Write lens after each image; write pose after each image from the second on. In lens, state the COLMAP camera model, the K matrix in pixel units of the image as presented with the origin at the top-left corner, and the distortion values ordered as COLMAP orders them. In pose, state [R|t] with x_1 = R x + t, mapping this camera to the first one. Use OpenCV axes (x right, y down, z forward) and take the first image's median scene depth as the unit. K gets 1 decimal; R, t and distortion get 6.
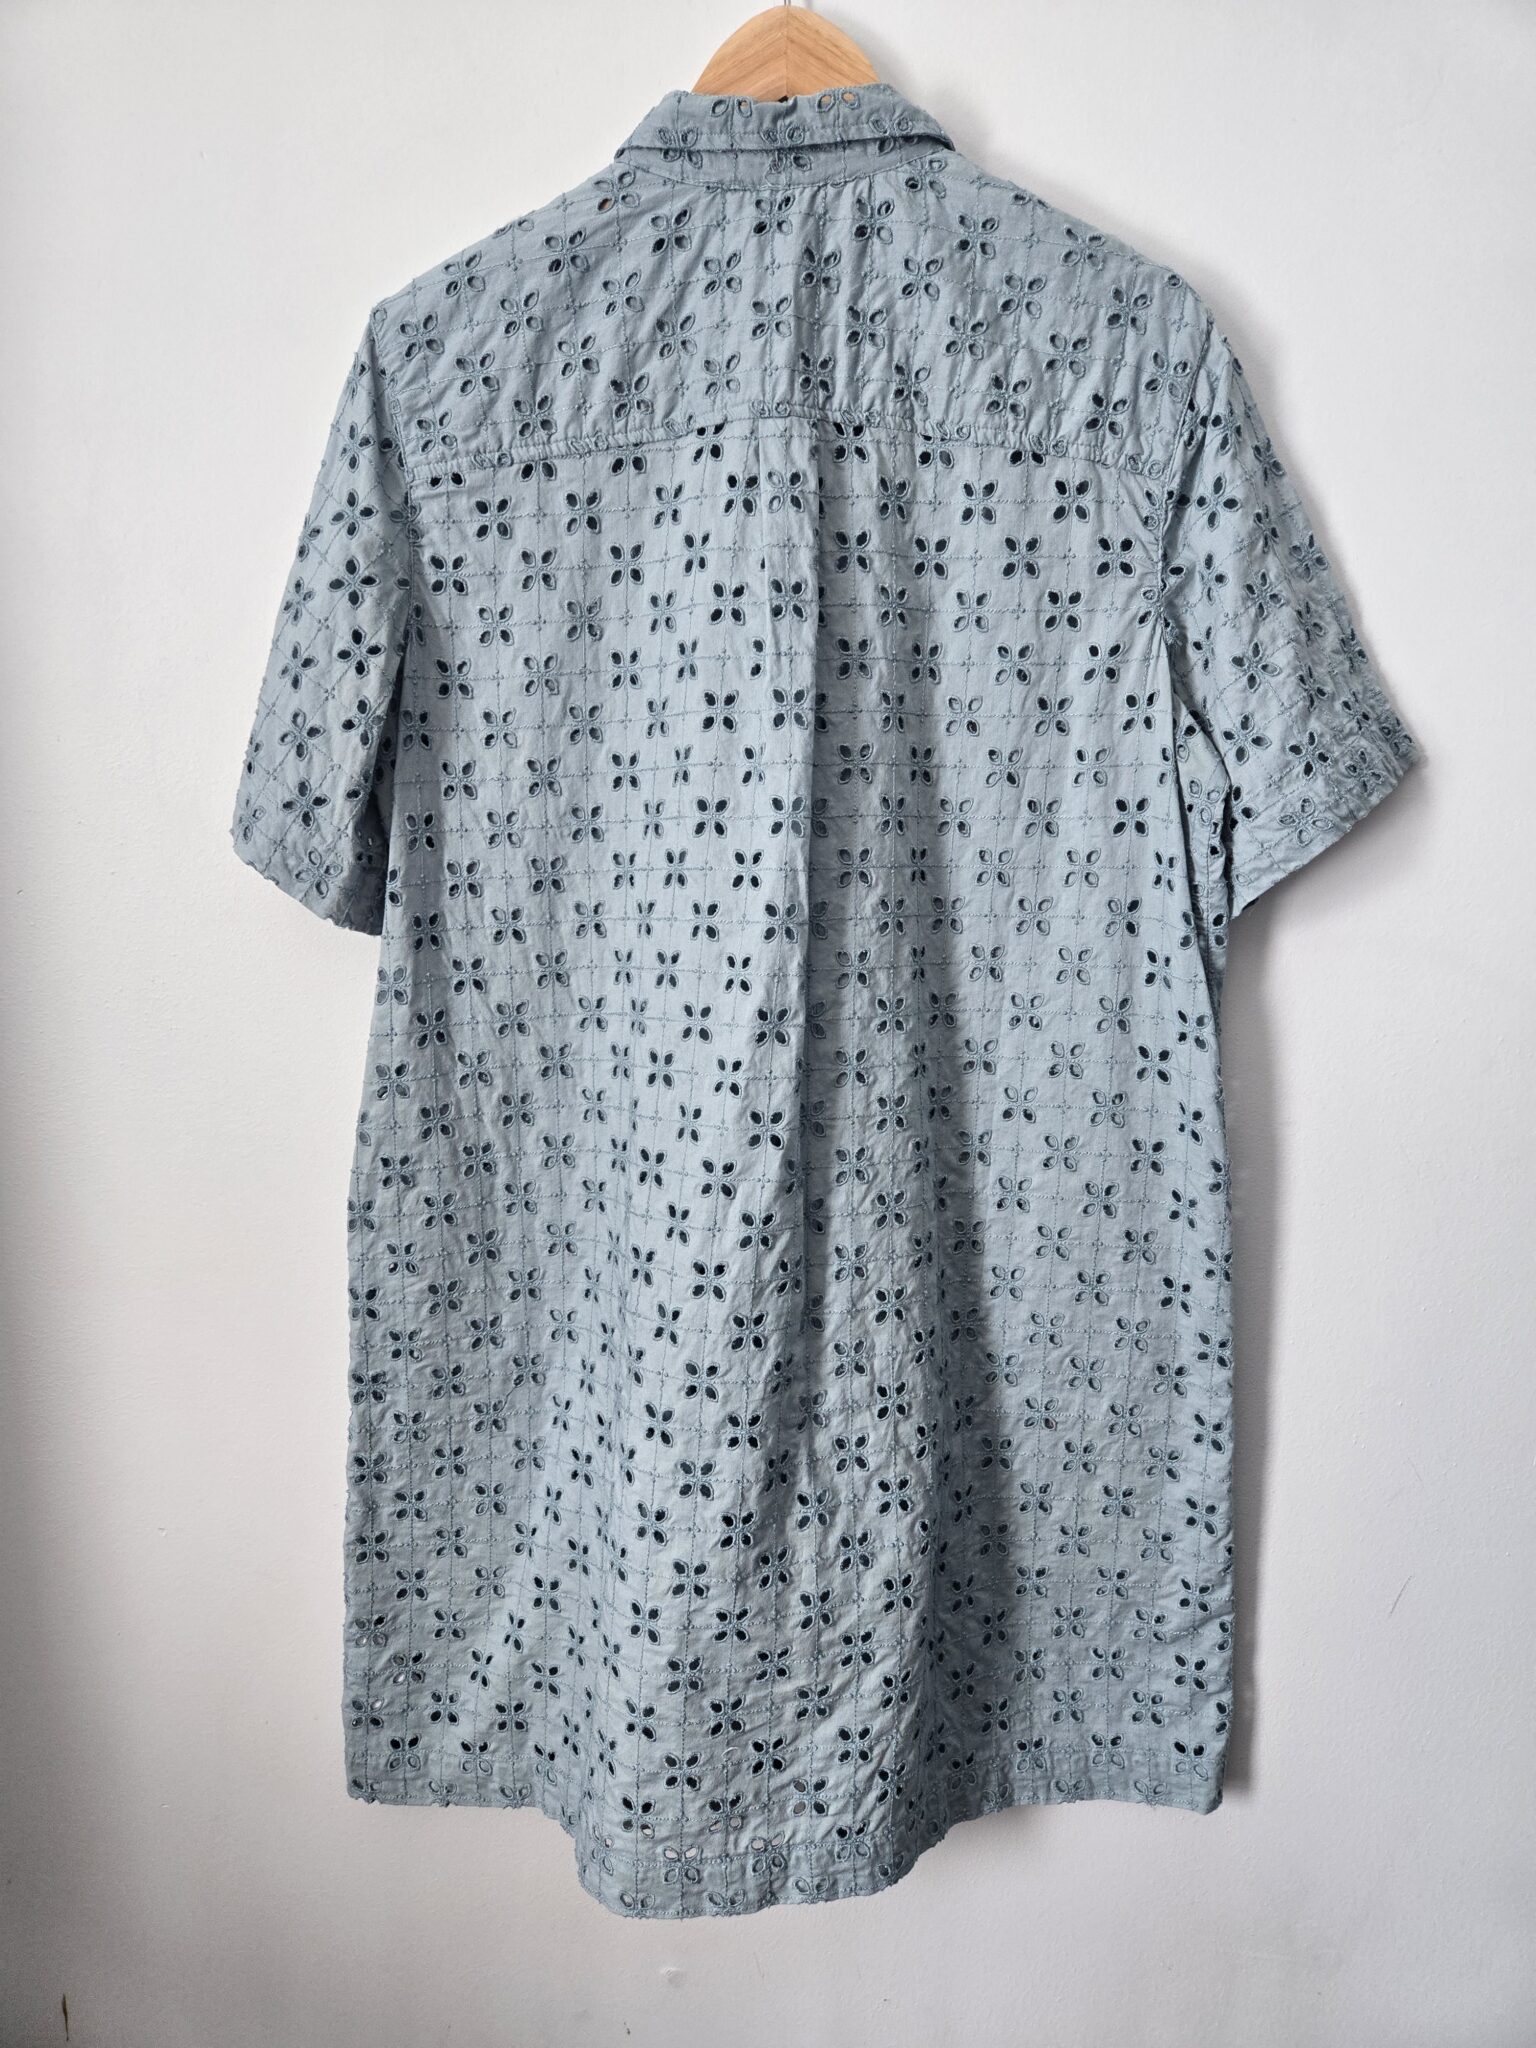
lens RADIAL K [[1366.2, 0, 768.0], [0, 1366.2, 1024.0], [0, 0, 1]] dist [0.056229, -0.146322]
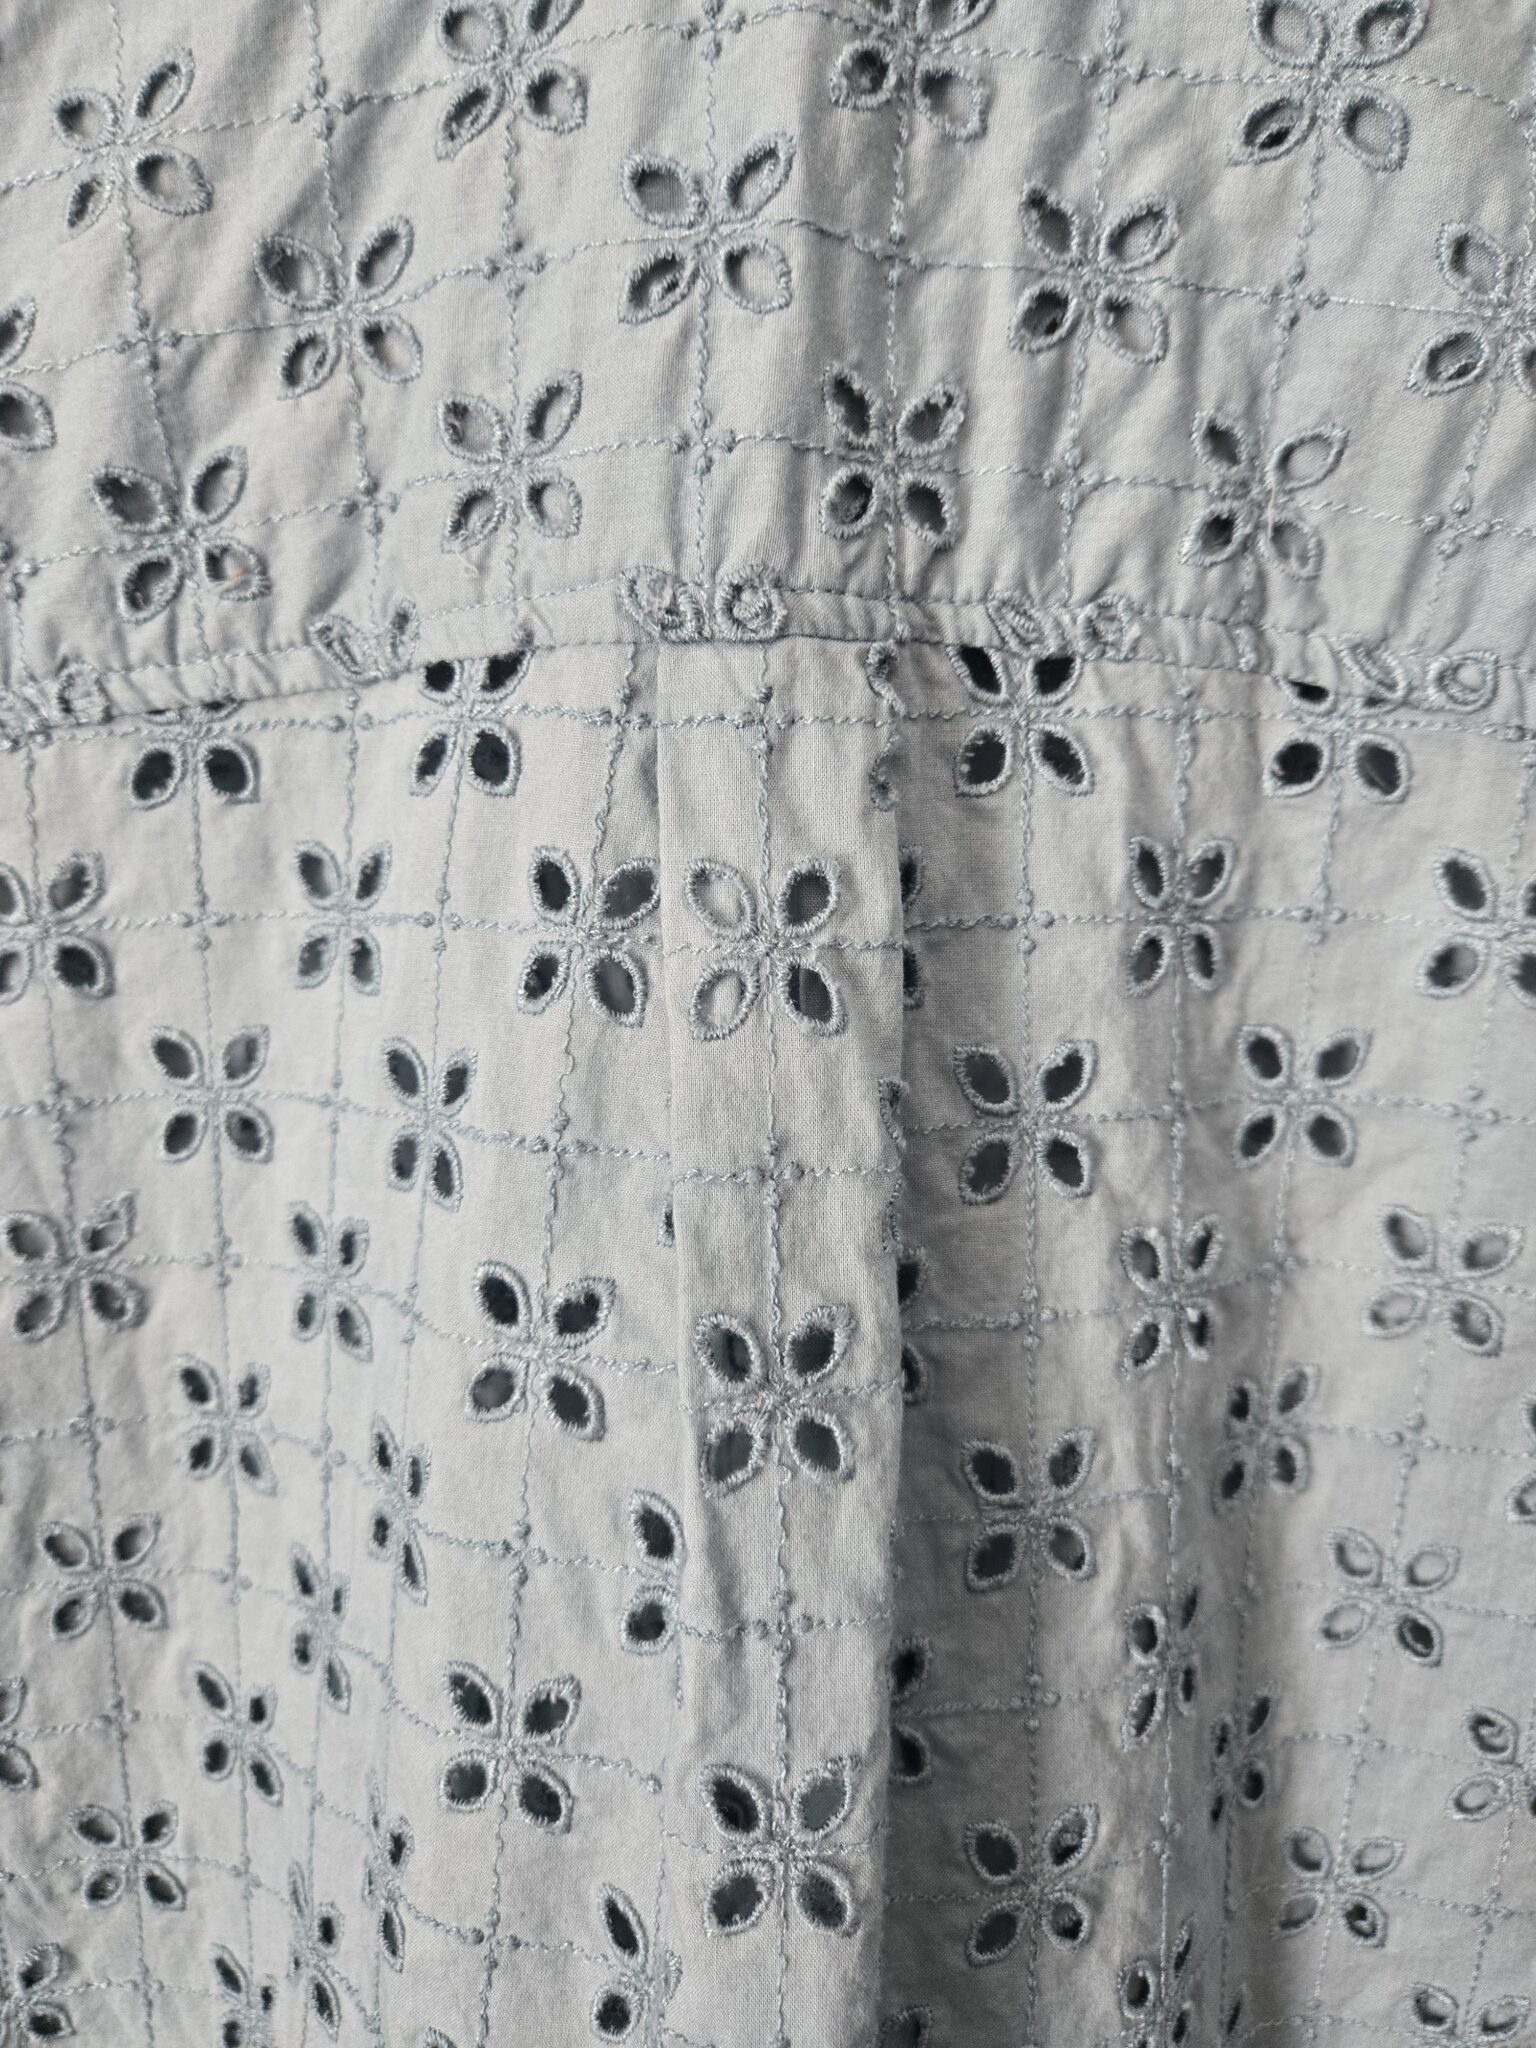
lens RADIAL K [[1565.8, 0, 781.8], [0, 1565.8, 1022.3], [0, 0, 1]] dist [0.002958, -0.052193]
pose [[0.999992, 0.003836, 0.001022, 0.015013], [-0.003793, 0.999237, -0.038884, -0.357779], [-0.001170, 0.038880, 0.999243, 0.715768]]
